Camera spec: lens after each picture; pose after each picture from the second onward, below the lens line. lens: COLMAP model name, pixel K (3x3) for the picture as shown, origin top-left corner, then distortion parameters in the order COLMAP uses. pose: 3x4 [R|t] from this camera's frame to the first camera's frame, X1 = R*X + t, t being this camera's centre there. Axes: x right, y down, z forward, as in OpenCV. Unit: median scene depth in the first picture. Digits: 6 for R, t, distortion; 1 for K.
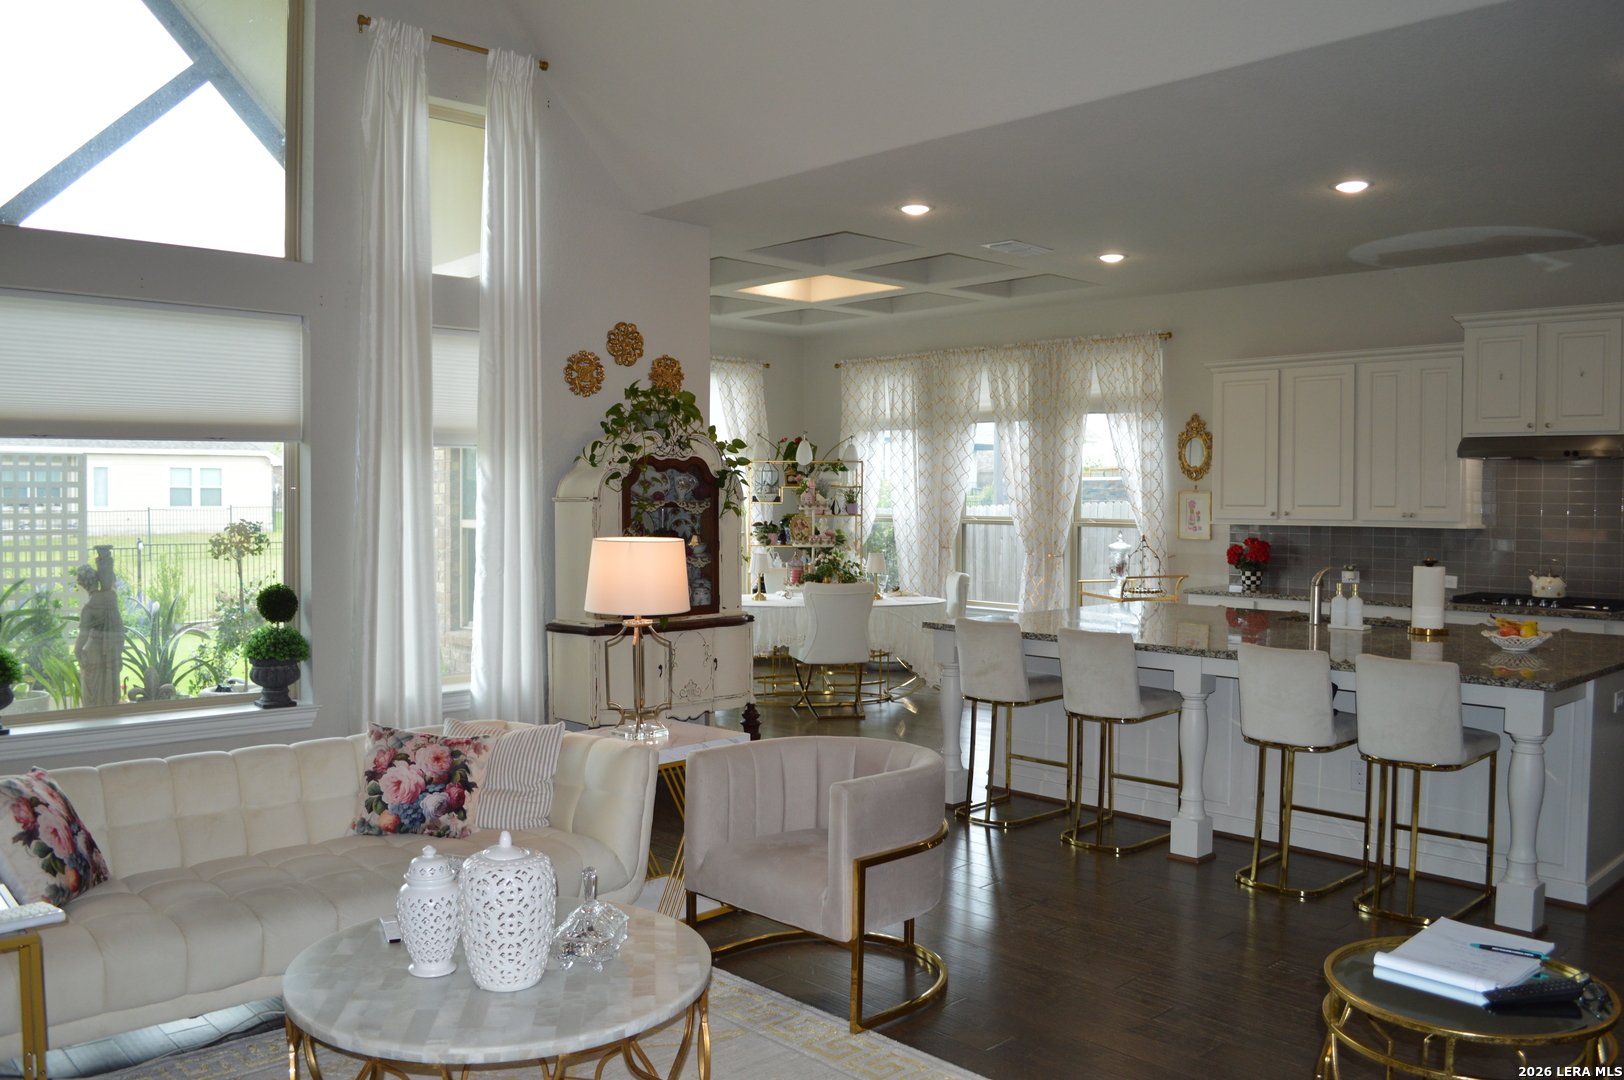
lens RADIAL K [[1298.5, 0, 812.0], [0, 1298.5, 540.0], [0, 0, 1]] dist [-0.078819, 0.004302]
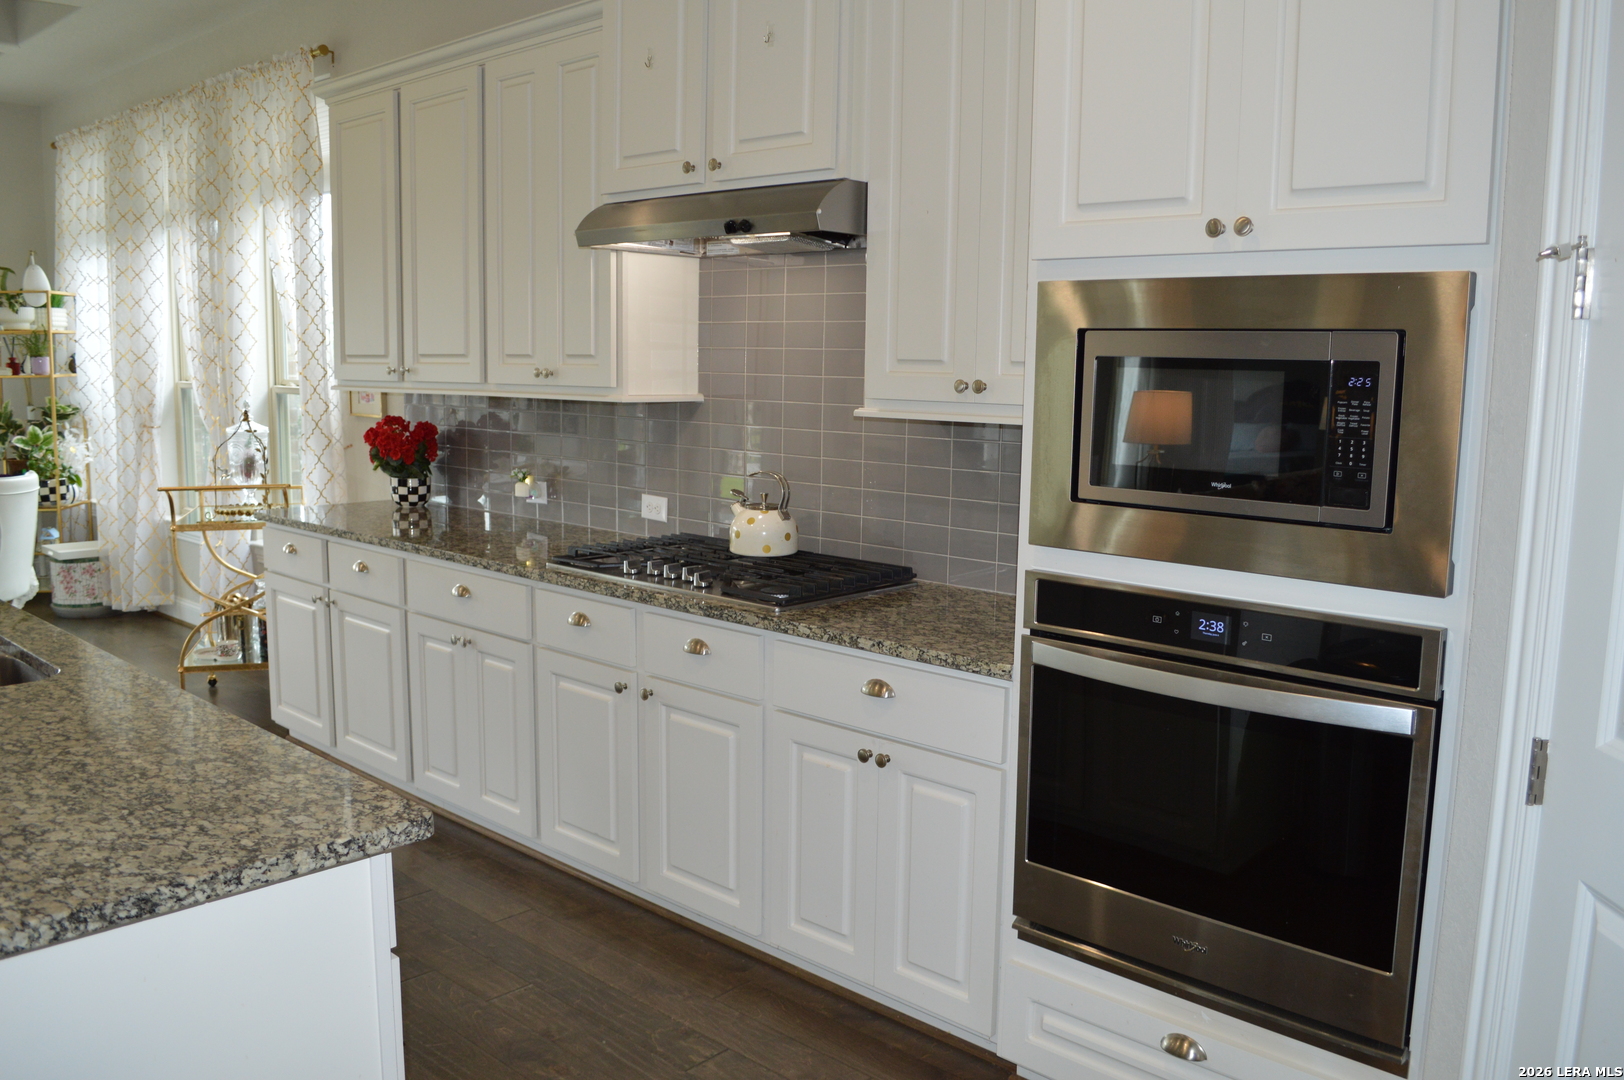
lens RADIAL K [[1298.5, 0, 812.0], [0, 1298.5, 540.0], [0, 0, 1]] dist [-0.078819, 0.004302]
pose [[0.998061, 0.000977, 0.062229, 0.540145], [-0.007419, 0.994615, 0.103370, -0.007982], [-0.061793, -0.103632, 0.992694, 0.499396]]
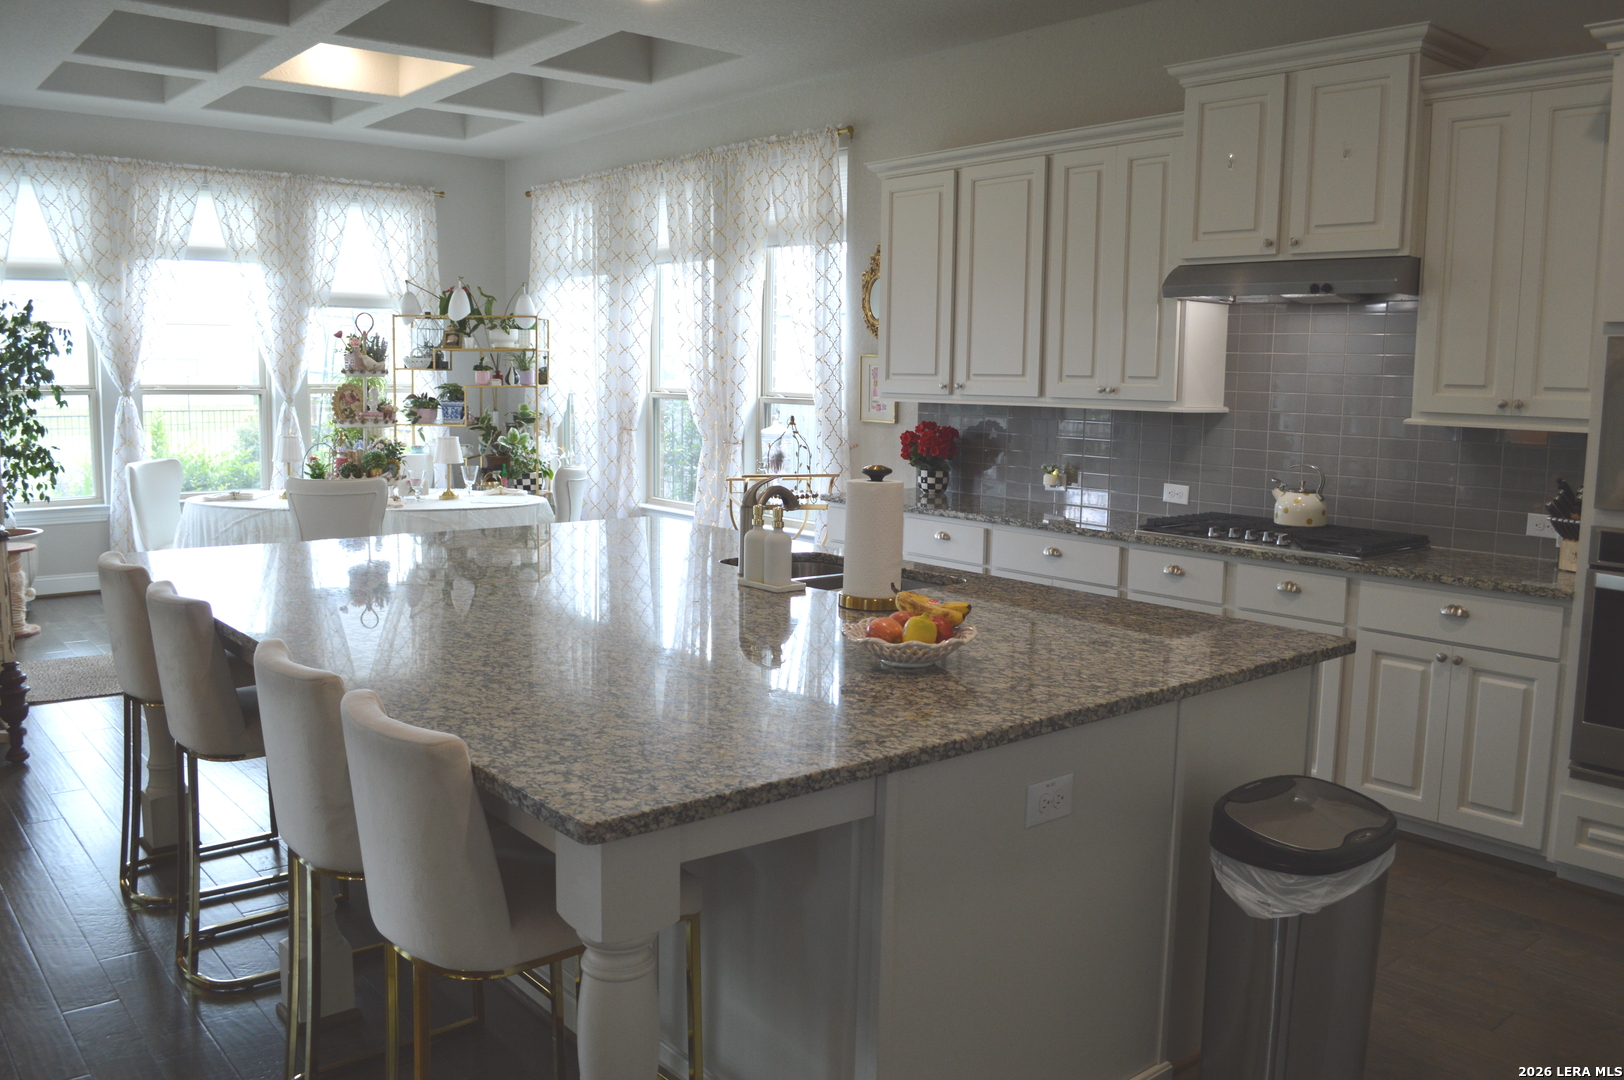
lens RADIAL K [[1298.5, 0, 812.0], [0, 1298.5, 540.0], [0, 0, 1]] dist [-0.078819, 0.004302]
pose [[0.997940, 0.018760, -0.061355, 0.361420], [-0.012937, 0.995491, 0.093973, -0.003451], [0.062842, -0.092985, 0.993682, 0.336153]]
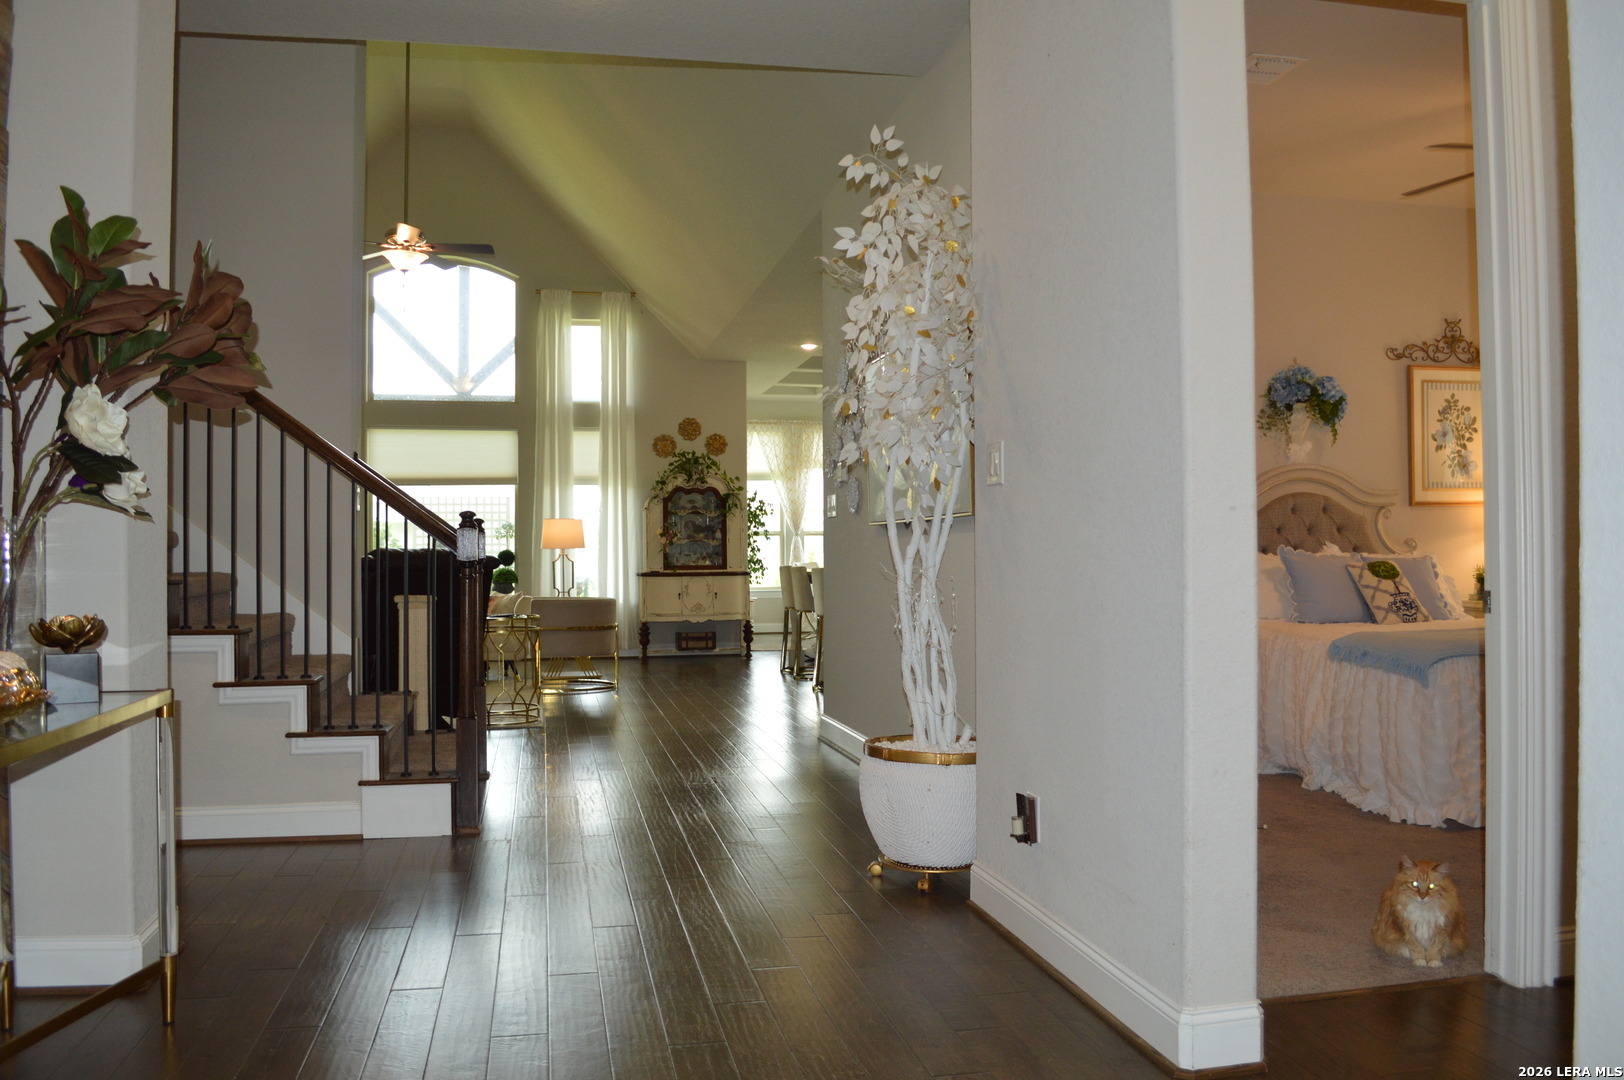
lens RADIAL K [[1298.5, 0, 812.0], [0, 1298.5, 540.0], [0, 0, 1]] dist [-0.078819, 0.004302]
pose [[0.849644, -0.012903, -0.527198, 0.880953], [-0.010418, 0.999095, -0.041242, 0.077337], [0.527253, 0.040534, 0.848741, -0.454081]]
